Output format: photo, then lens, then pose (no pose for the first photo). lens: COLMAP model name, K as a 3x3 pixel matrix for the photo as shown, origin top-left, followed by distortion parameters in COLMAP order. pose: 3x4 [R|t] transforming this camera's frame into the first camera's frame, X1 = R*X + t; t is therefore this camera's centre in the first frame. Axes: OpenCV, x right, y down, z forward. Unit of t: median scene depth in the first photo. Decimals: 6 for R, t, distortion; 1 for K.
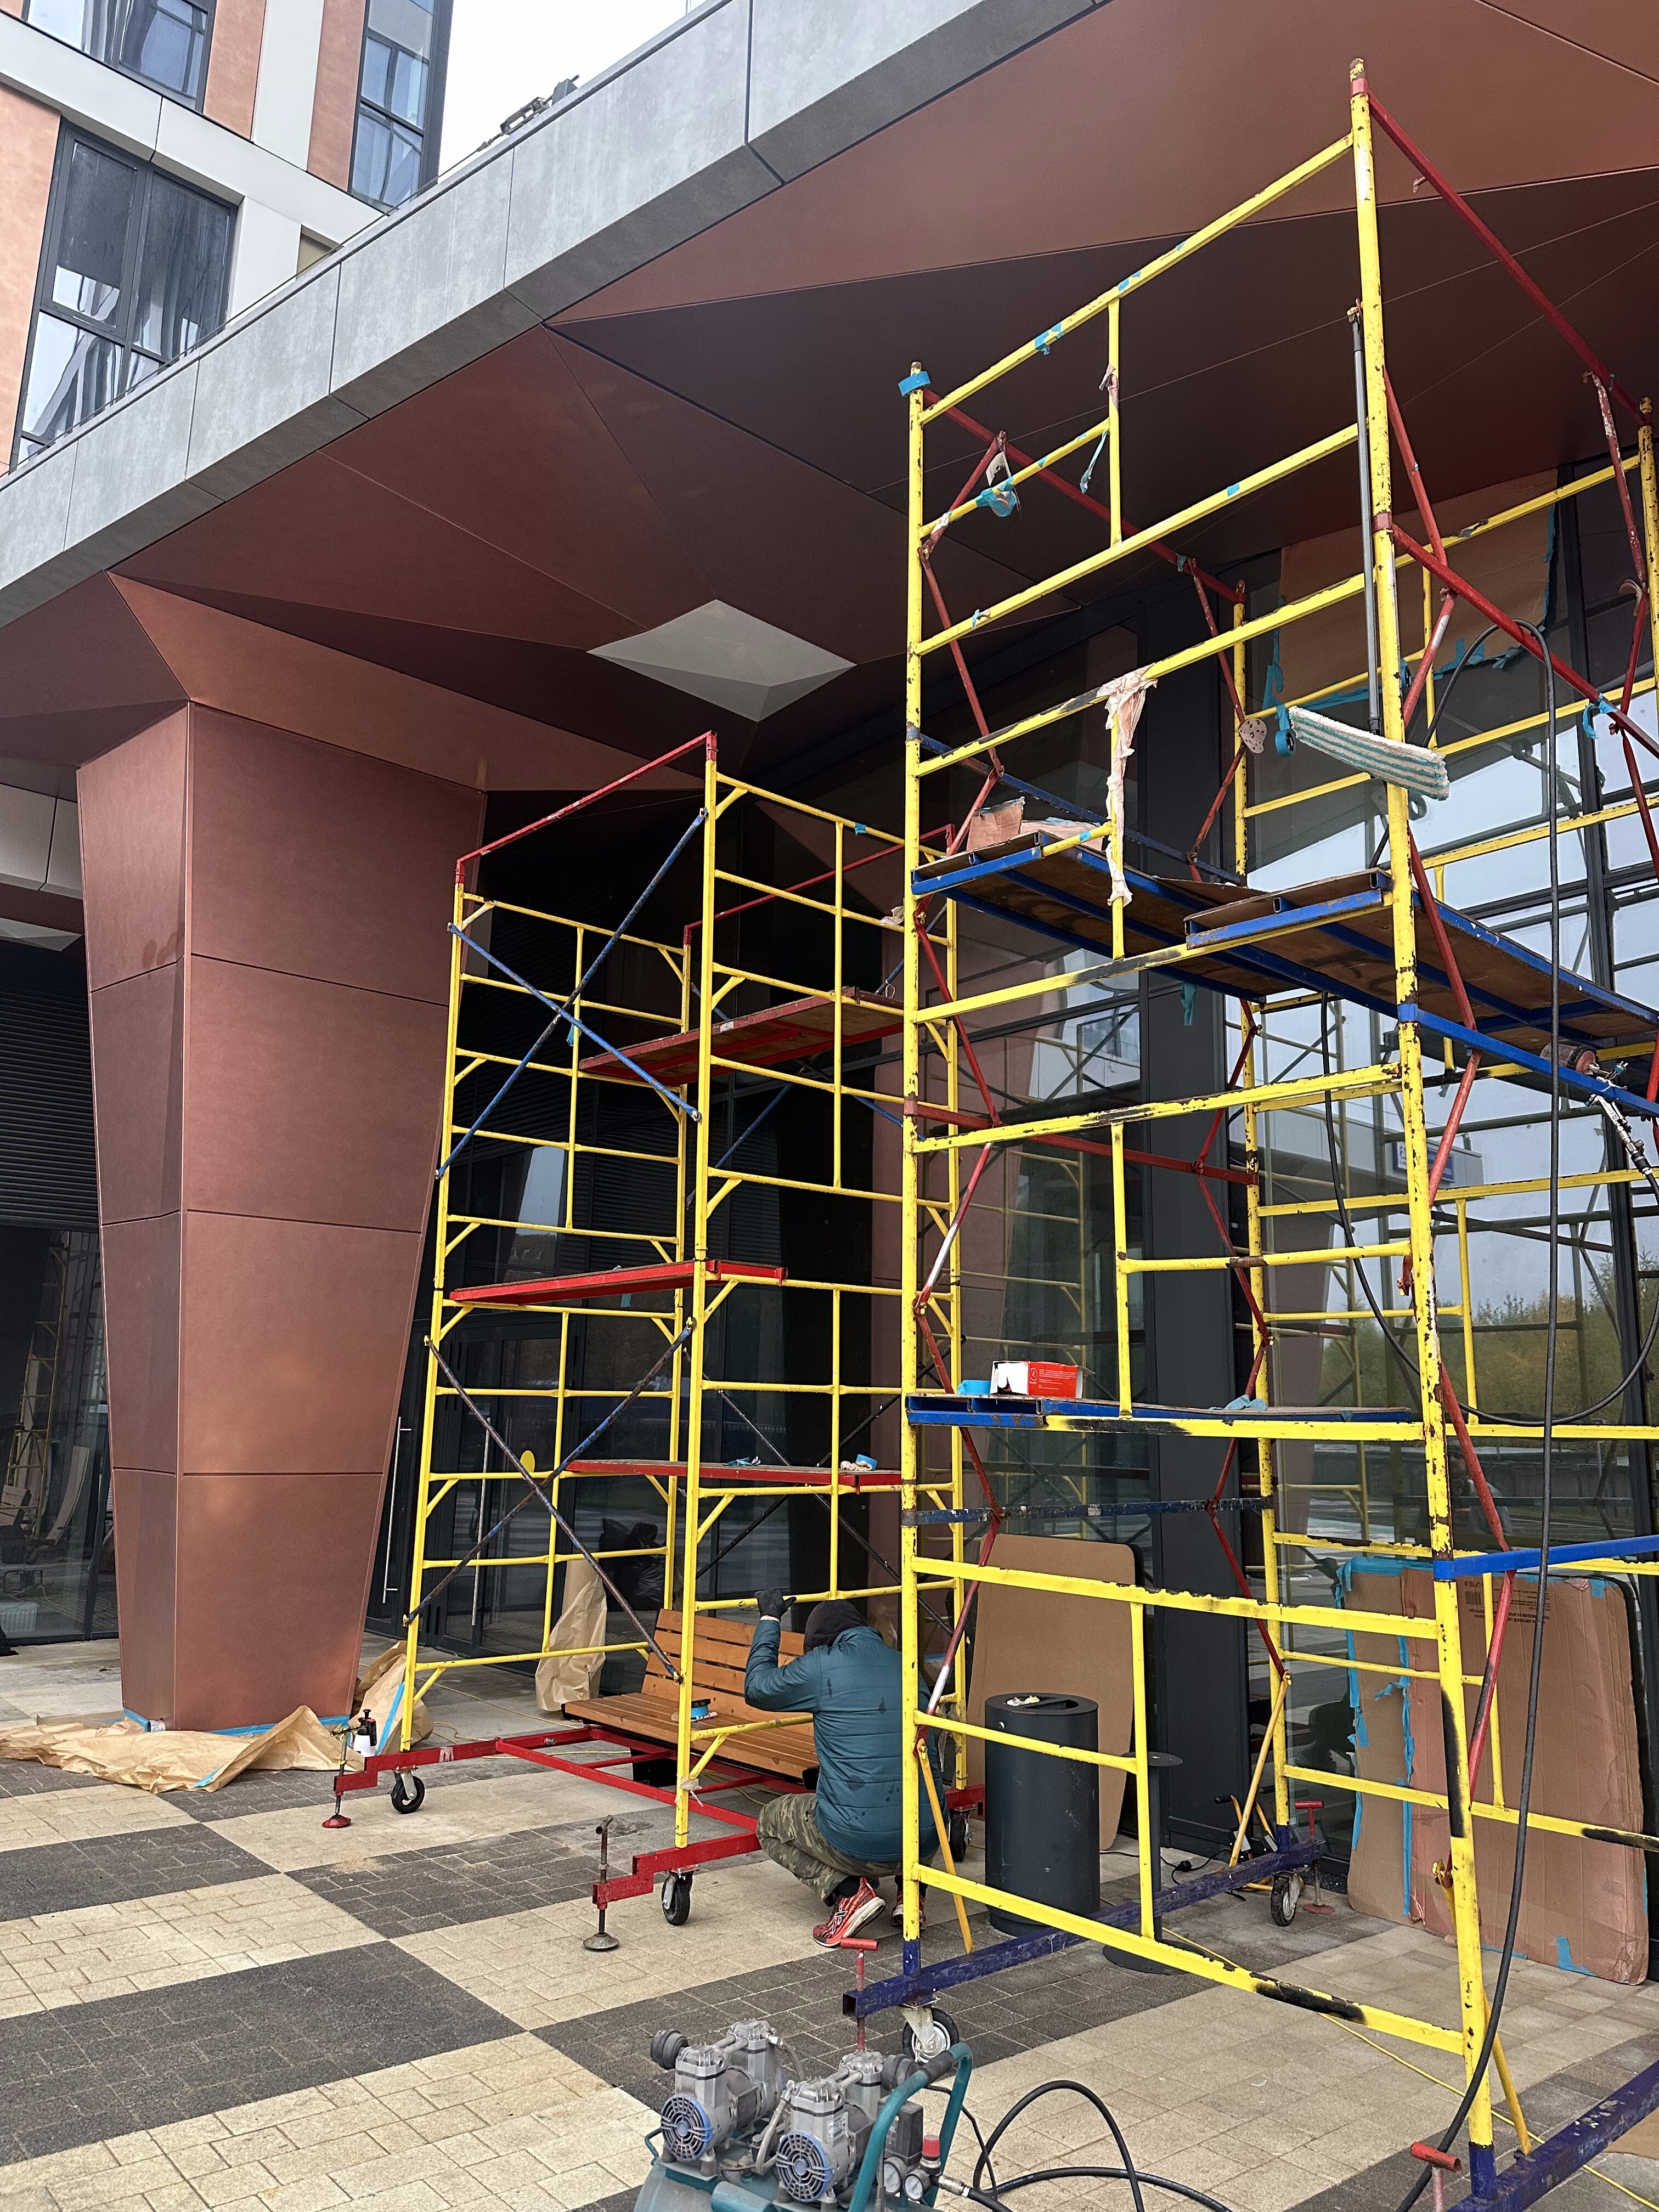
lens RADIAL K [[1526.6, 0, 846.5], [0, 1526.6, 1115.6], [0, 0, 1]] dist [0.037338, -0.047033]
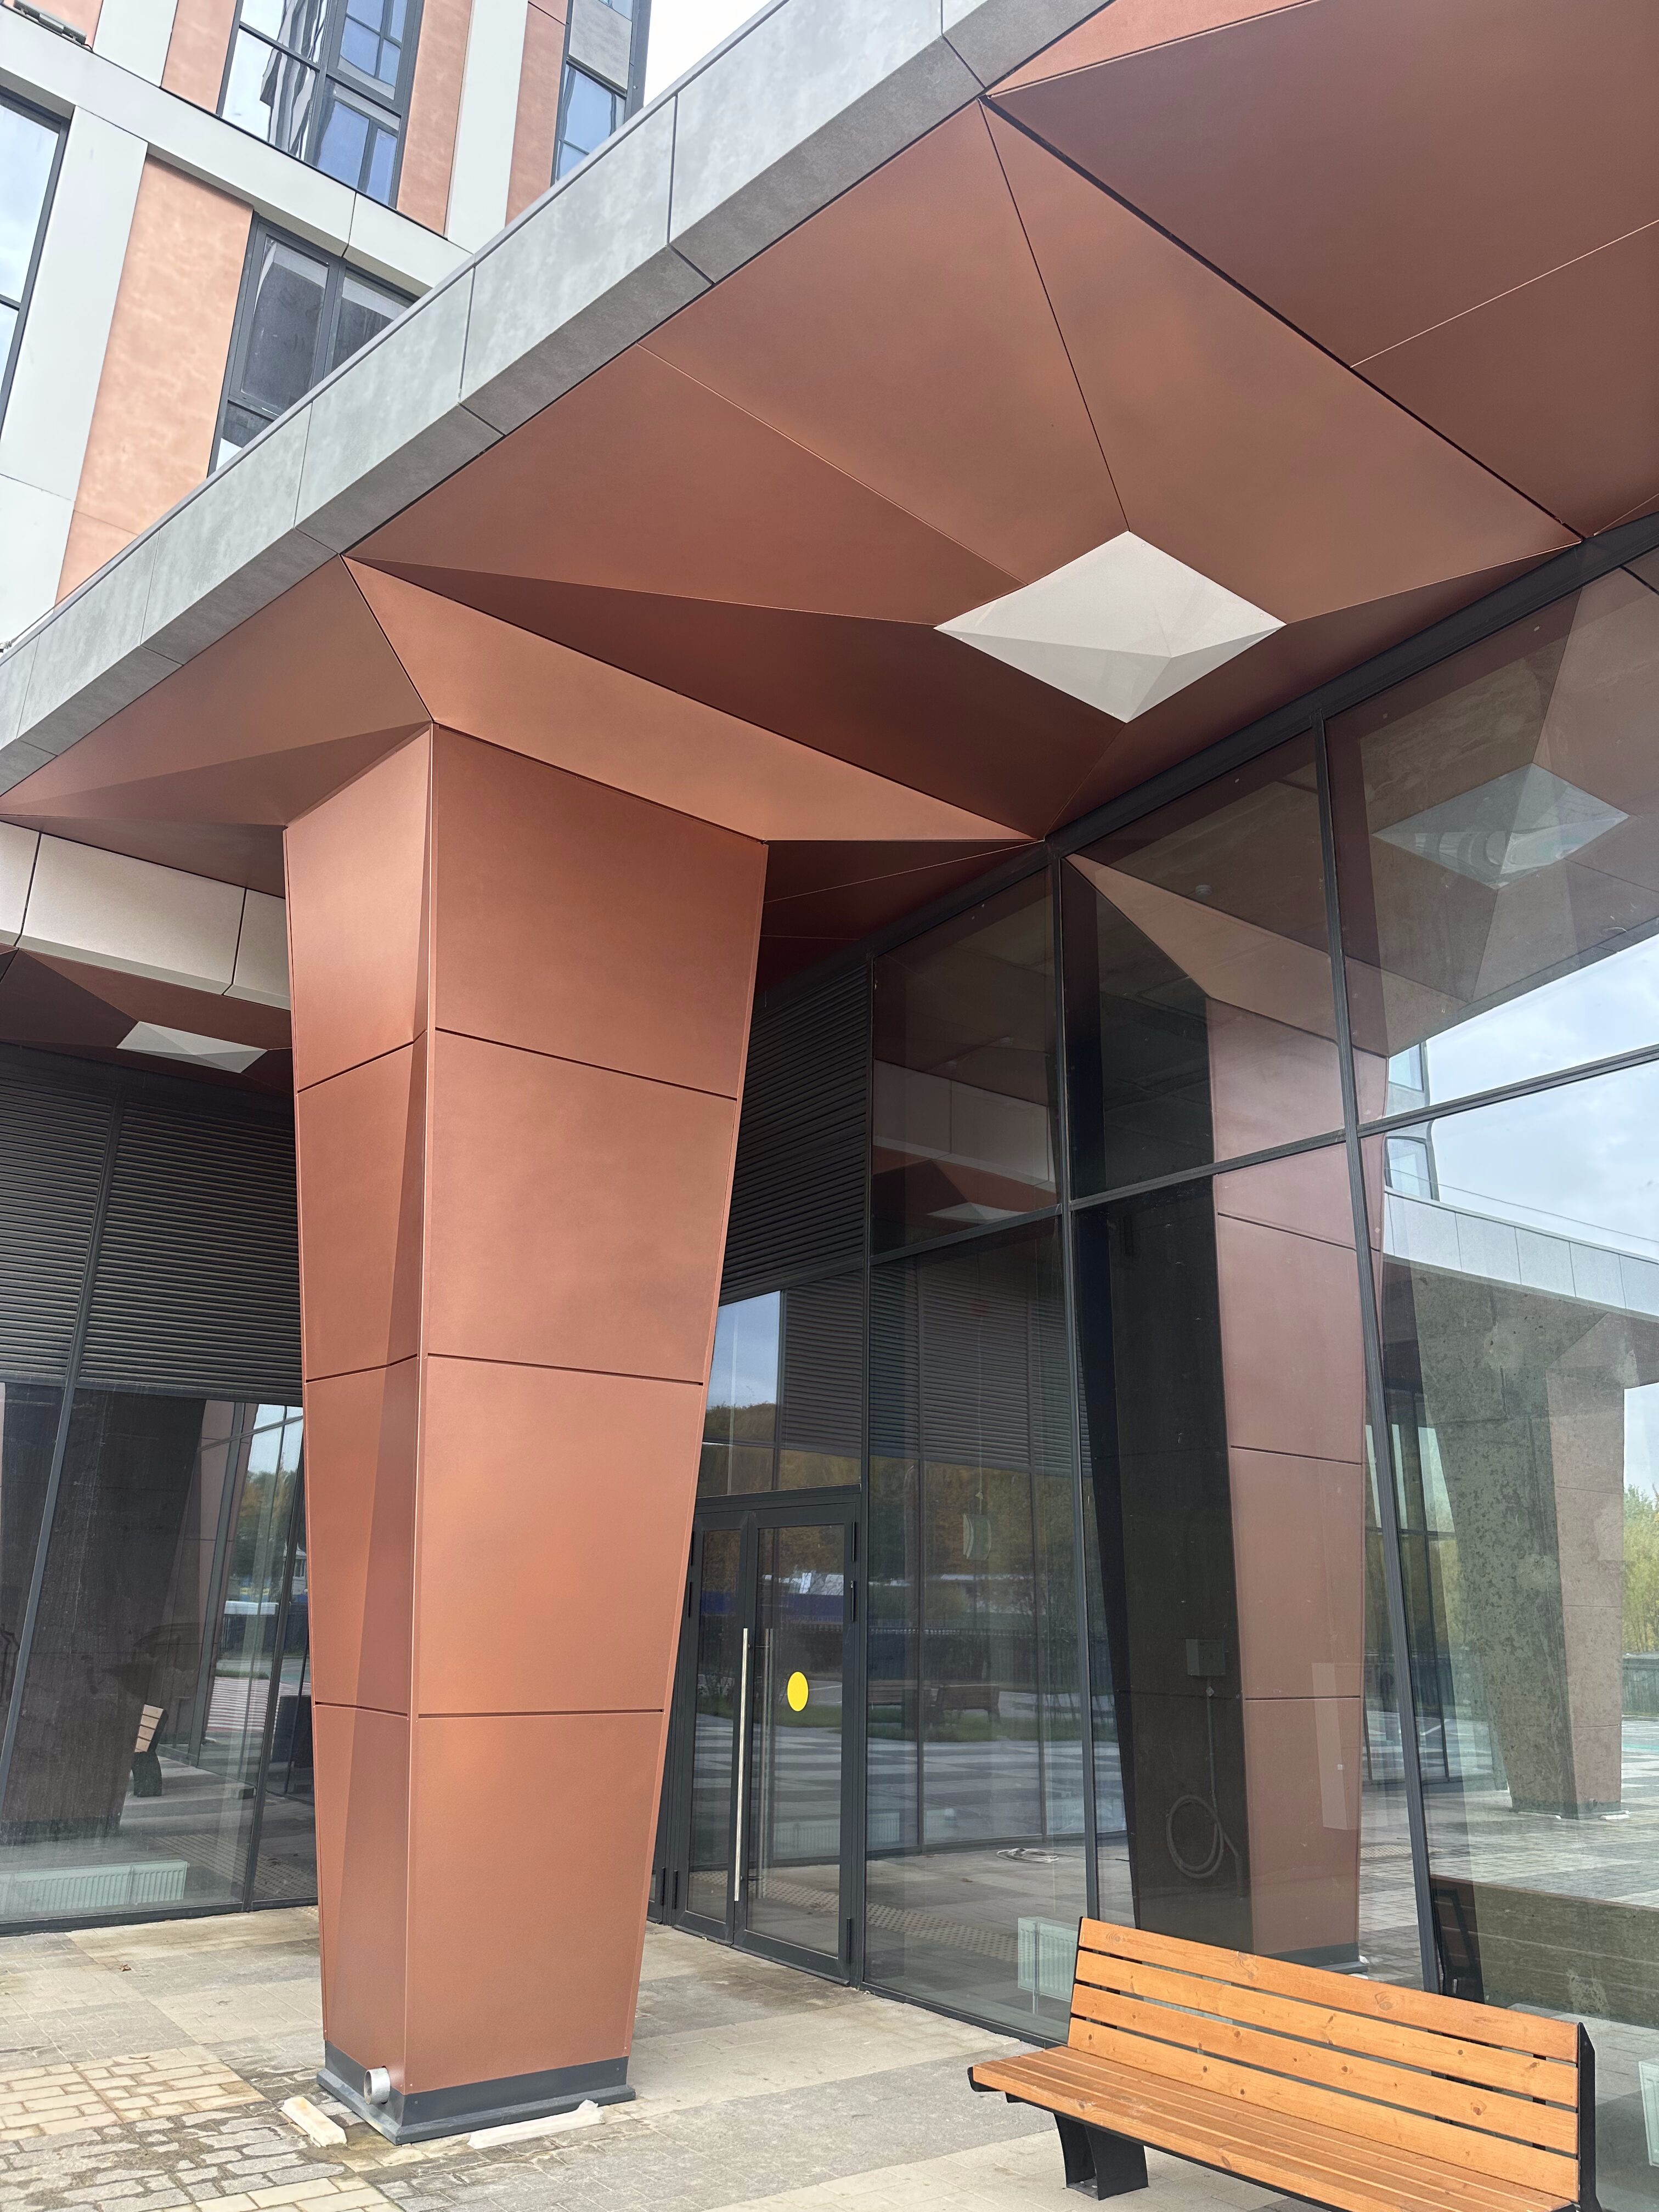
lens RADIAL K [[1523.8, 0, 852.6], [0, 1523.8, 1115.0], [0, 0, 1]] dist [0.058138, -0.082947]
pose [[0.997834, -0.027656, -0.059688, -0.163378], [0.020495, 0.992872, -0.117408, 0.035749], [0.062509, 0.115930, 0.991288, 0.234810]]
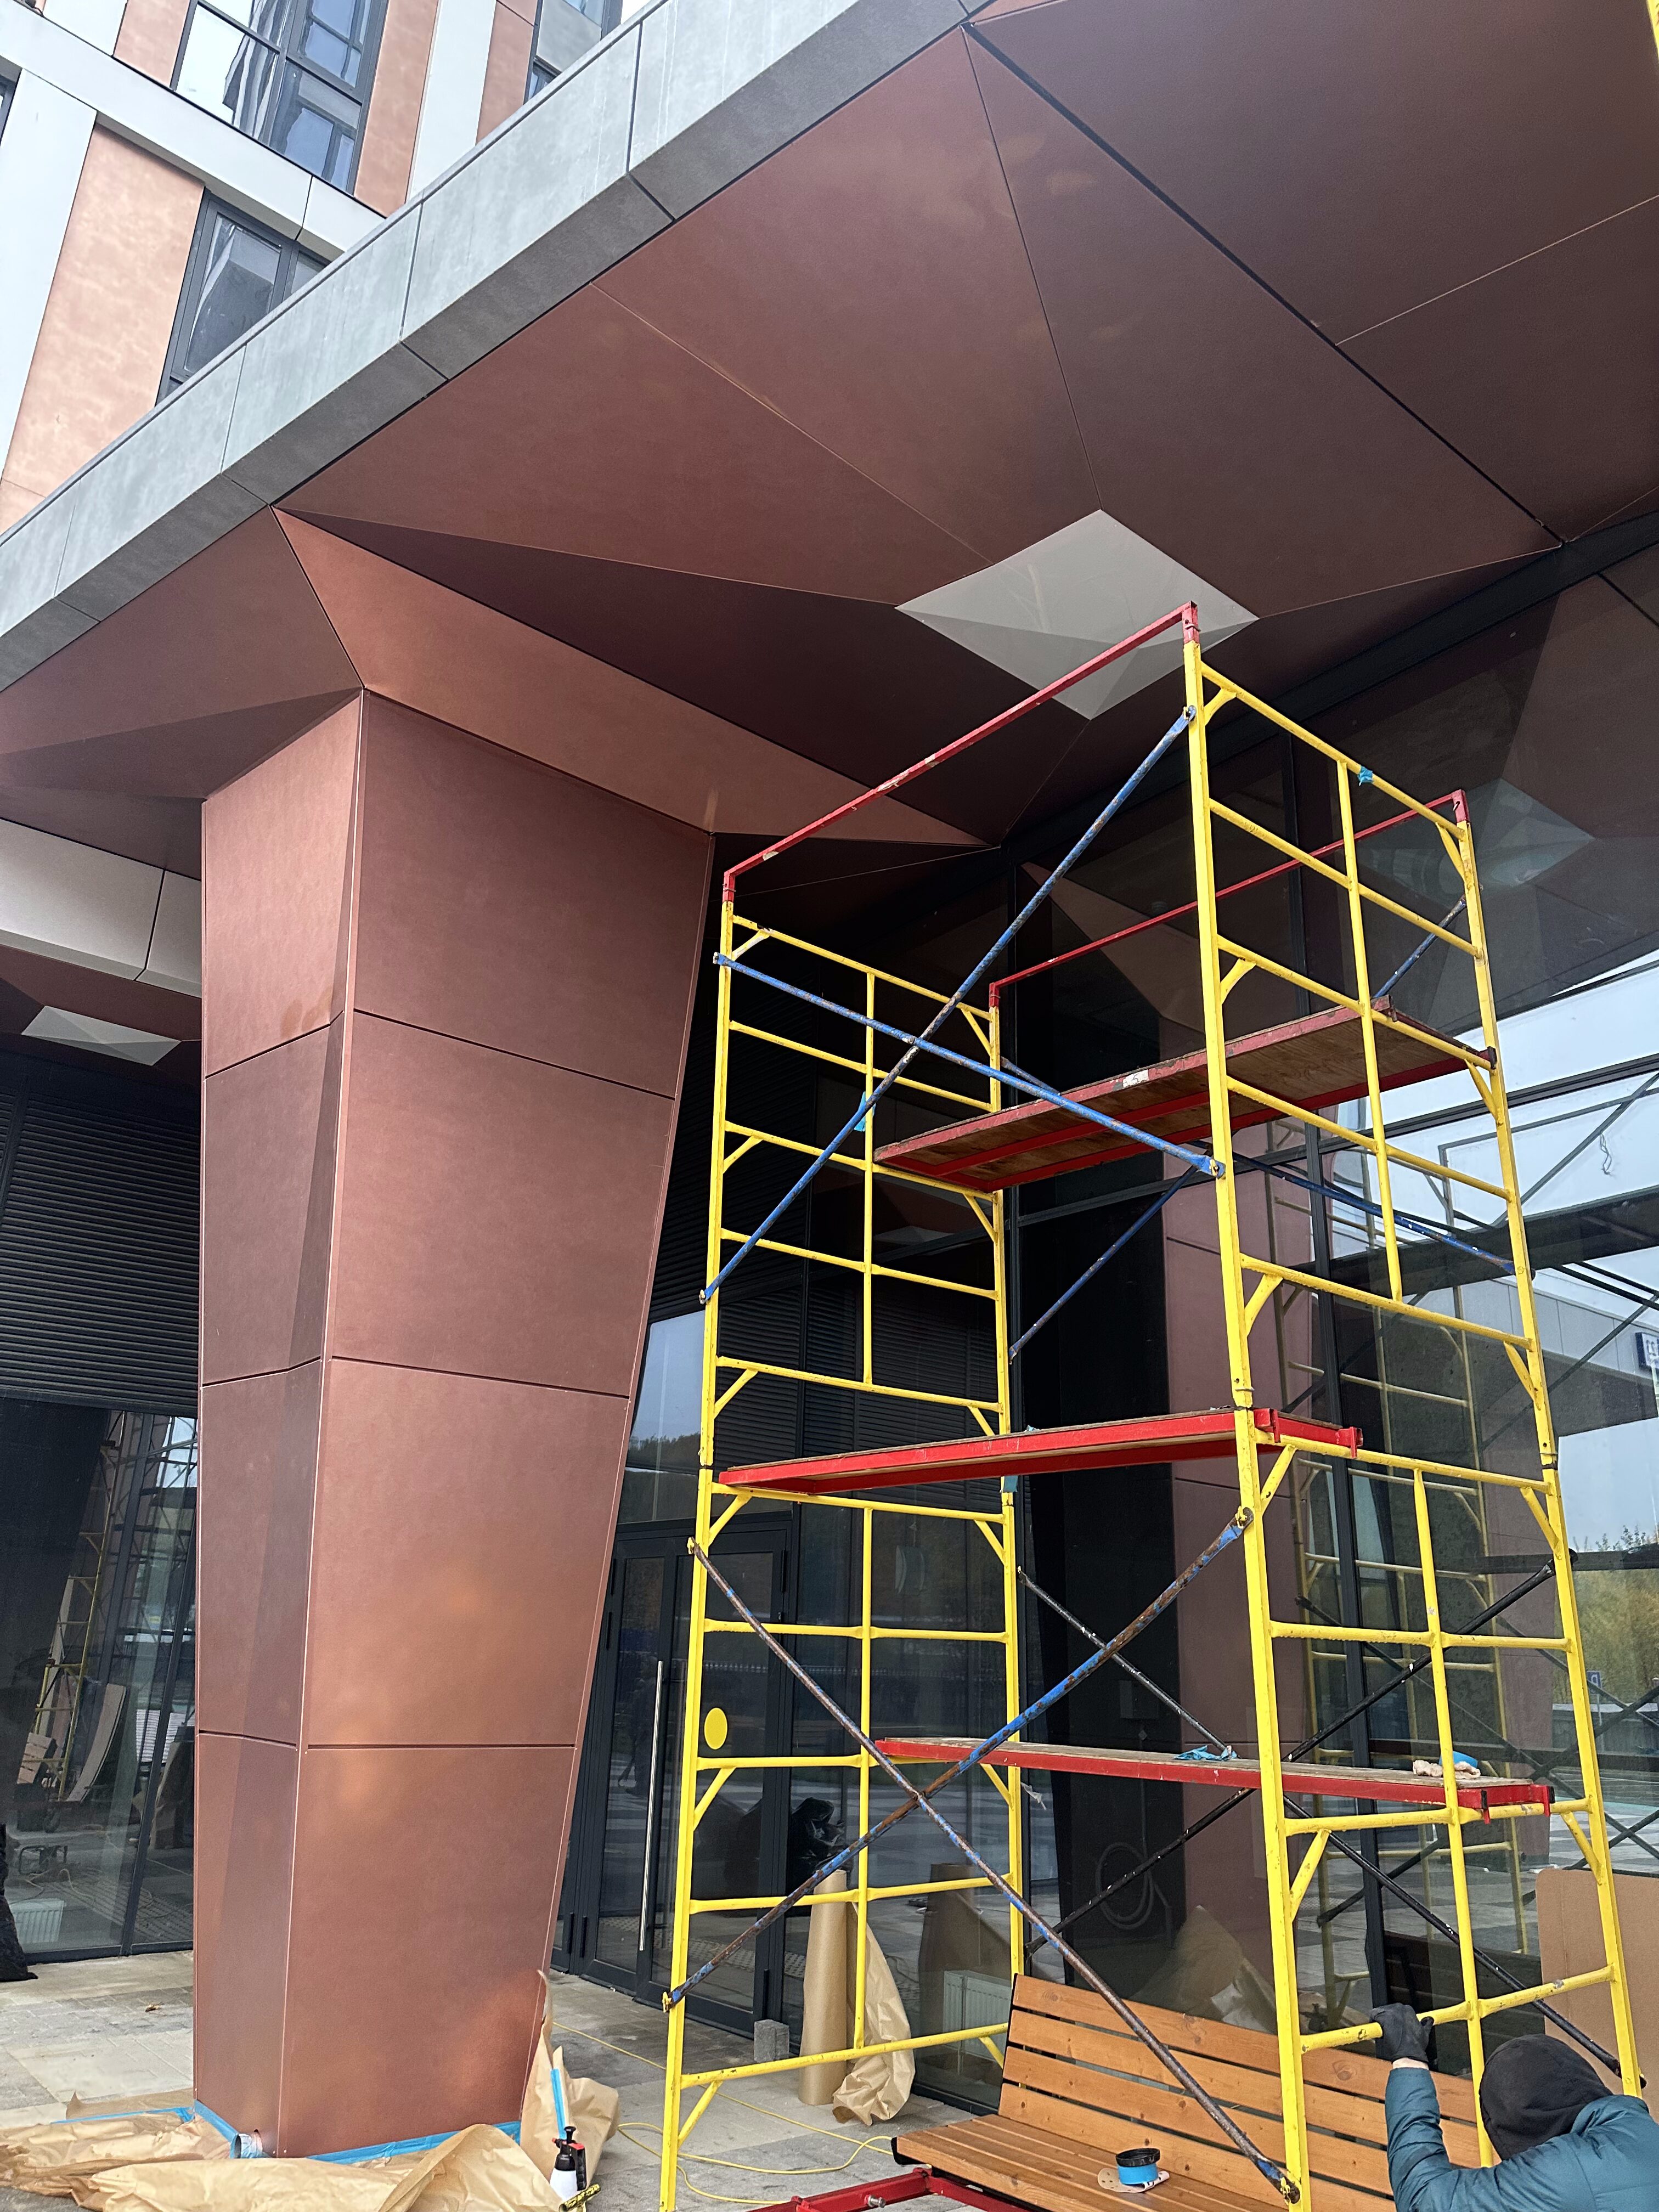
lens RADIAL K [[1526.6, 0, 846.5], [0, 1526.6, 1115.6], [0, 0, 1]] dist [0.037338, -0.047033]
pose [[0.999719, -0.000115, -0.023704, -0.167577], [-0.003216, 0.990085, -0.140430, 0.048396], [0.023485, 0.140467, 0.989807, 0.276122]]
